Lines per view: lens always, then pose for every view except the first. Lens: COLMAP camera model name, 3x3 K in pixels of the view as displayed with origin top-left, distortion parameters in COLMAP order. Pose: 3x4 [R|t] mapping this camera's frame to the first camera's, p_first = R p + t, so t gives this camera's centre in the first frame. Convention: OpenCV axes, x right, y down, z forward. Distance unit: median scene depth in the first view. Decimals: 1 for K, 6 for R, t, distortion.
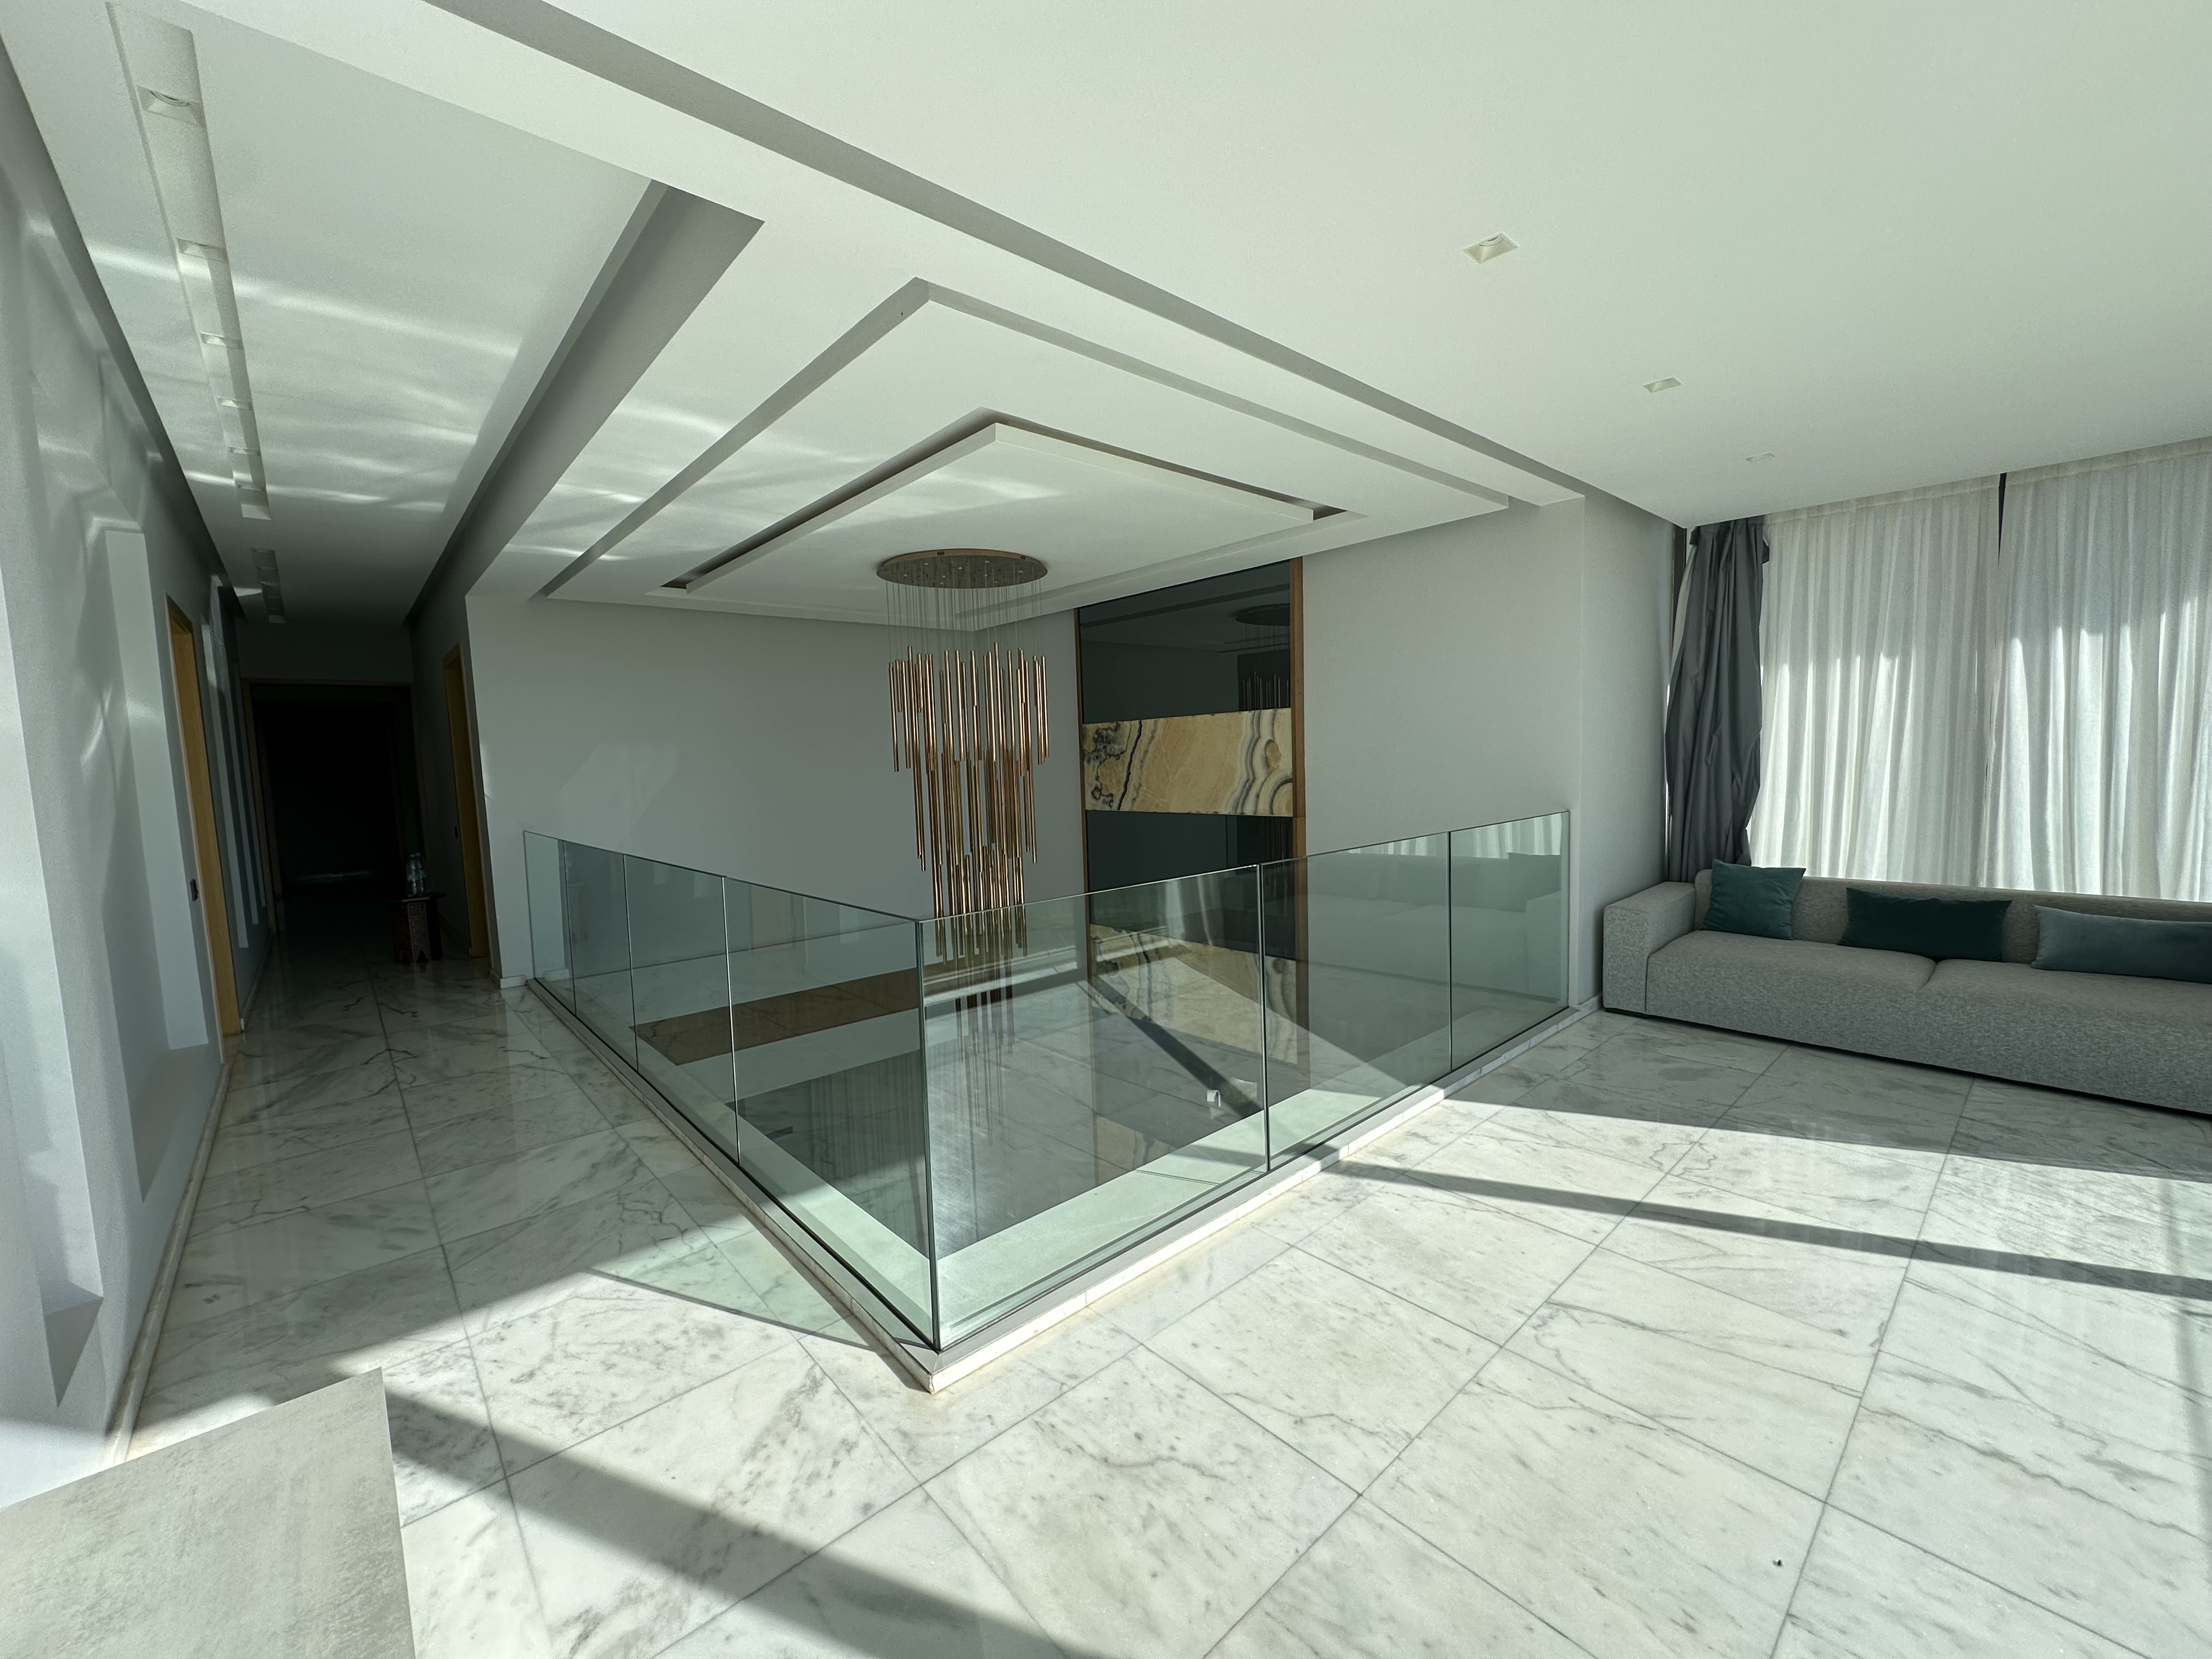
lens RADIAL K [[883.5, 0, 1101.0], [0, 883.5, 831.1], [0, 0, 1]] dist [-0.003513, 0.000474]
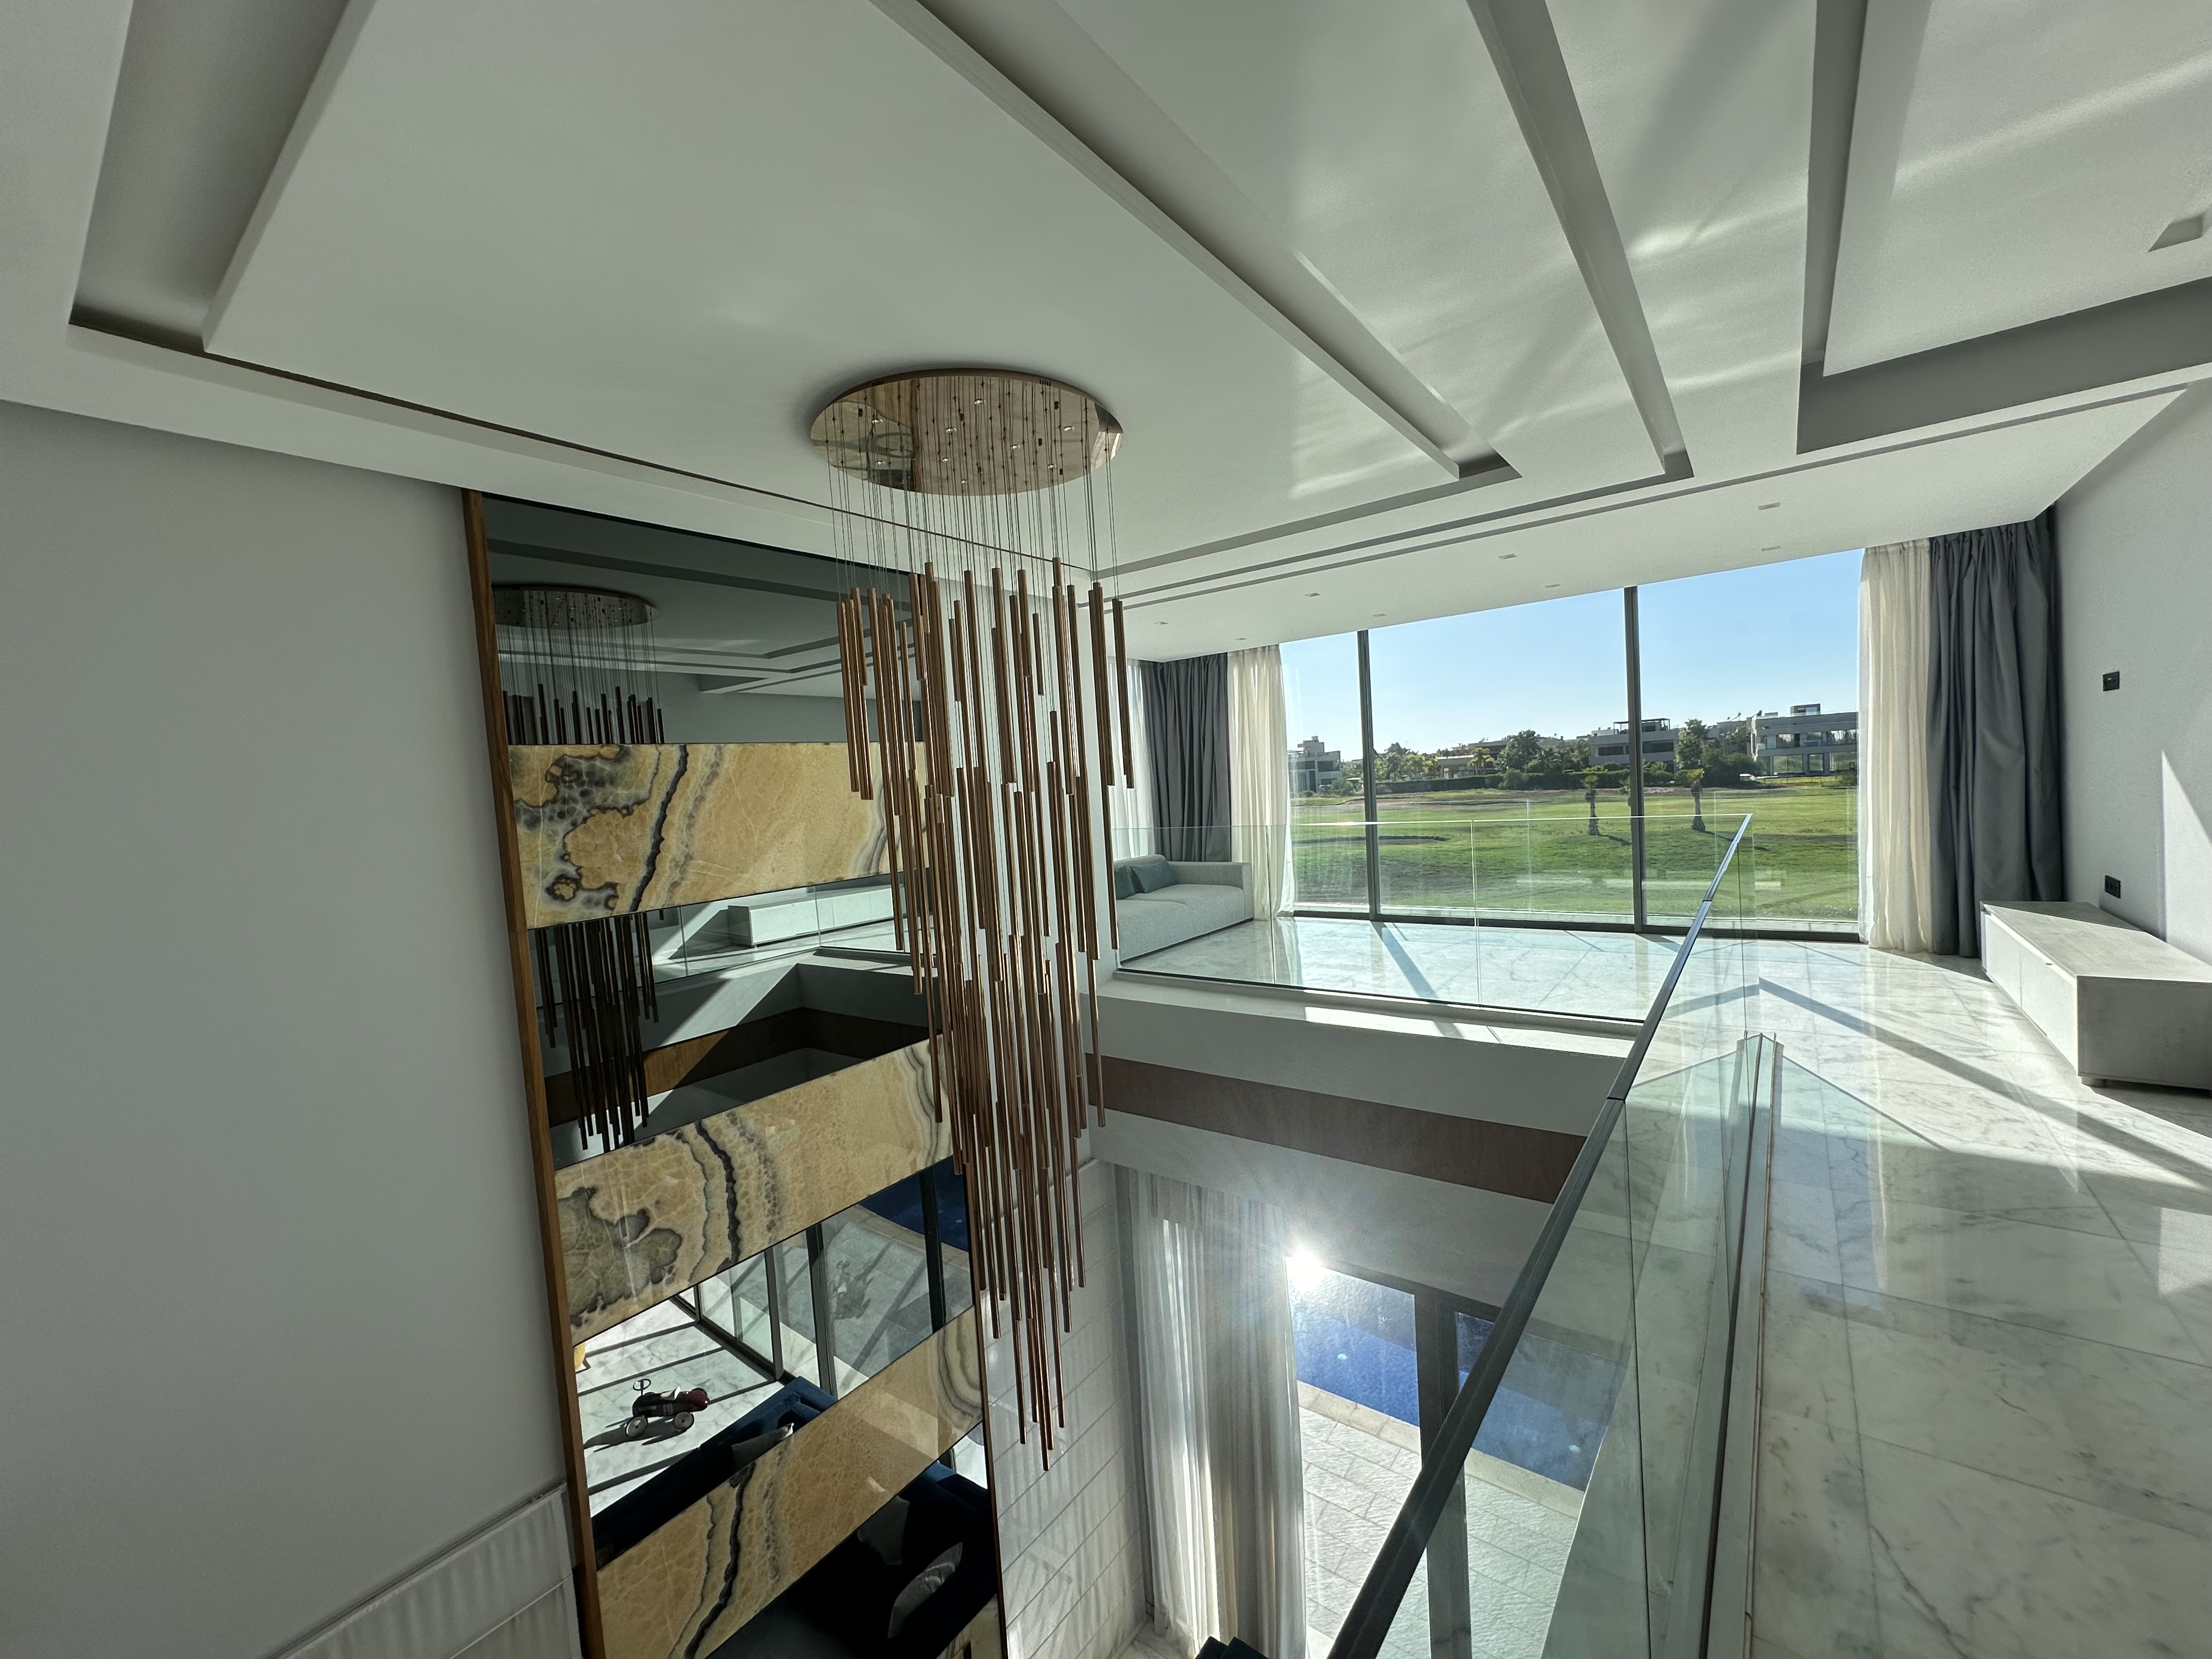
lens RADIAL K [[883.5, 0, 1107.9], [0, 883.5, 830.4], [0, 0, 1]] dist [-0.003513, 0.000474]
pose [[-0.190128, -0.006387, 0.981738, -0.652591], [0.153902, 0.987422, 0.036229, -0.055261], [-0.969621, 0.157980, -0.186754, 0.961902]]
